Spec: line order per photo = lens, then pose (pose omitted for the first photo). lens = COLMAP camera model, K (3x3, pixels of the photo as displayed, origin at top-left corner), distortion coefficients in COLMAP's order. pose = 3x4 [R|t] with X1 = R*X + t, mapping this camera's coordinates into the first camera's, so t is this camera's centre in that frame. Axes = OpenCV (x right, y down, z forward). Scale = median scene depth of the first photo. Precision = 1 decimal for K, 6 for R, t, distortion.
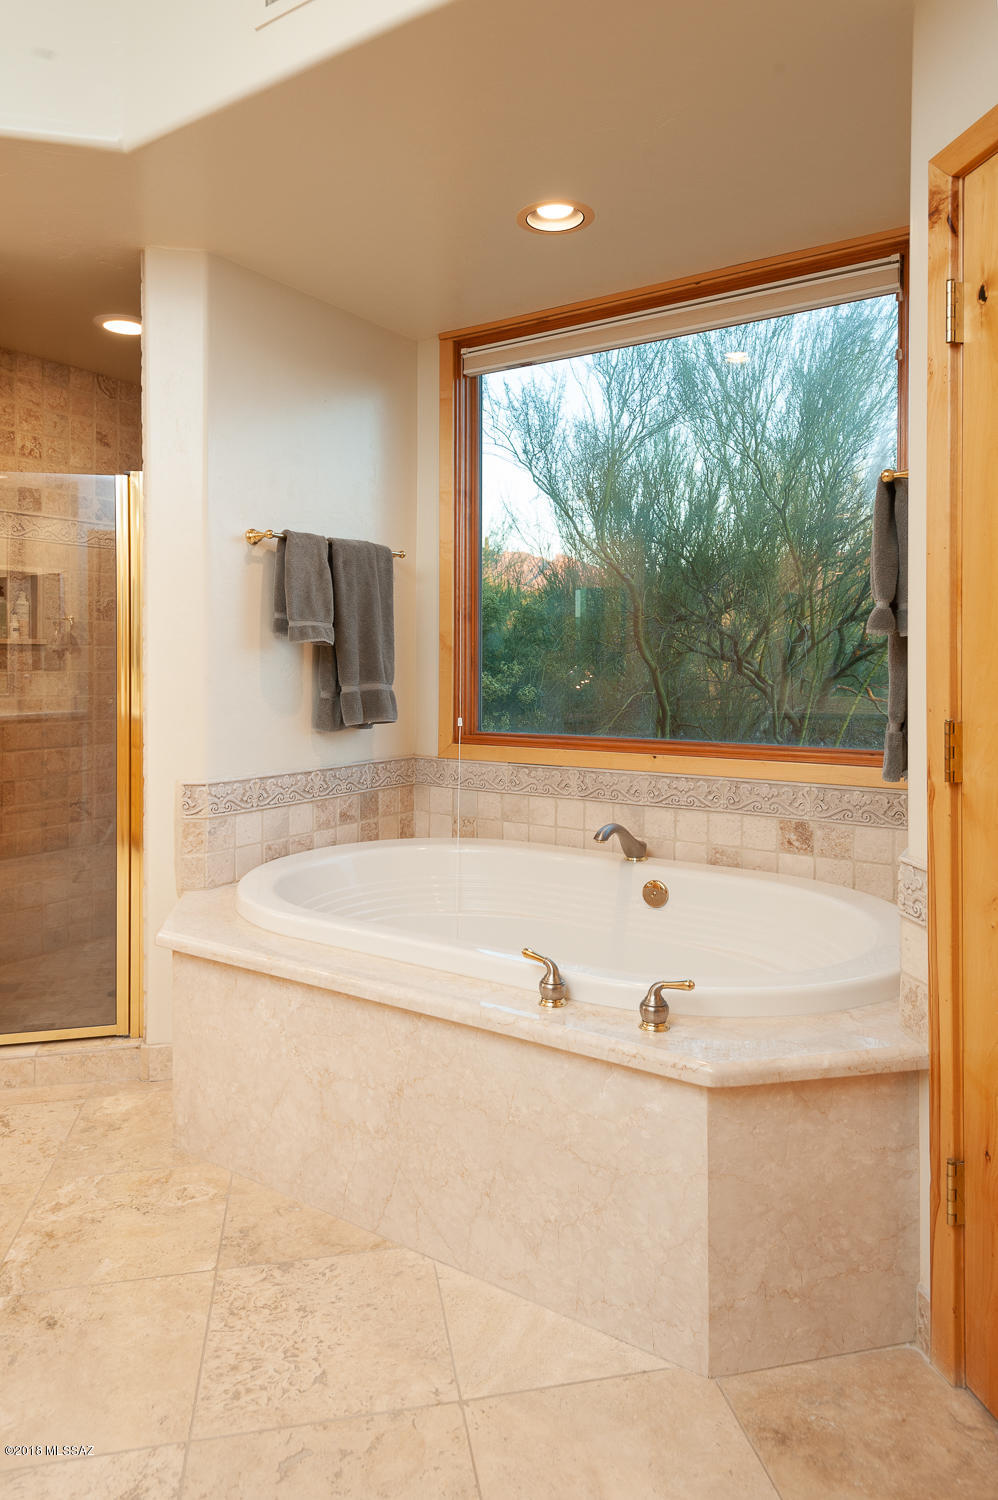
lens RADIAL K [[934.9, 0, 501.9], [0, 934.9, 661.6], [0, 0, 1]] dist [0.021589, -0.005571]
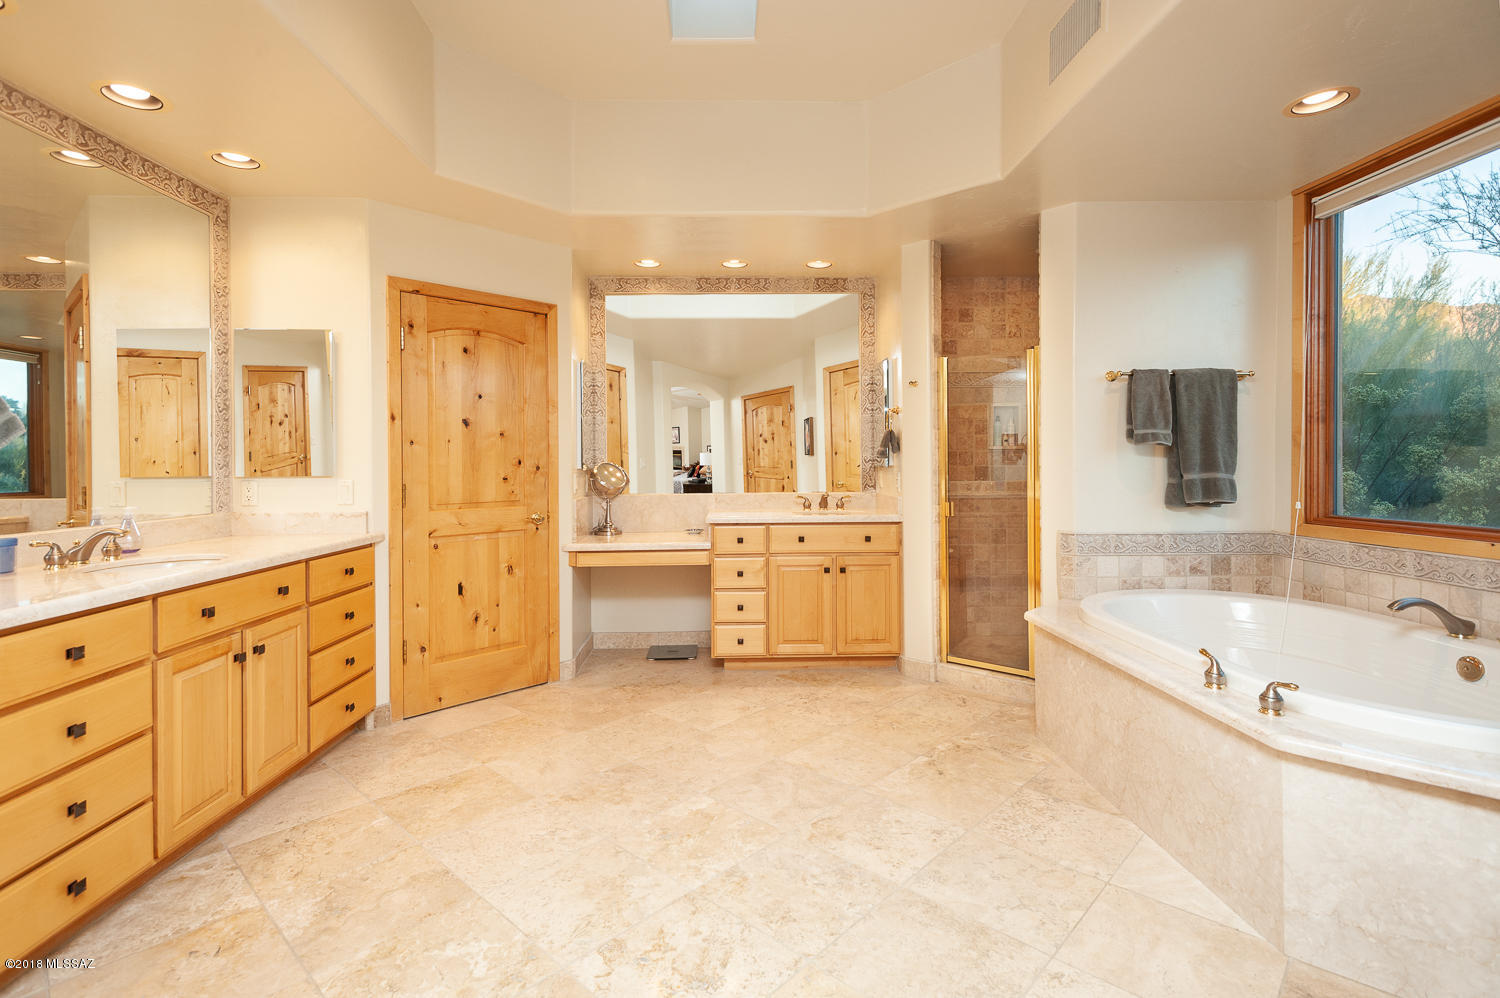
lens RADIAL K [[720.1, 0, 751.6], [0, 720.1, 467.1], [0, 0, 1]] dist [0.011402, -0.000472]
pose [[0.573898, 0.001372, -0.818926, 0.354835], [0.004506, 0.999978, 0.004833, 0.006777], [0.818914, -0.006464, 0.573879, -0.154221]]
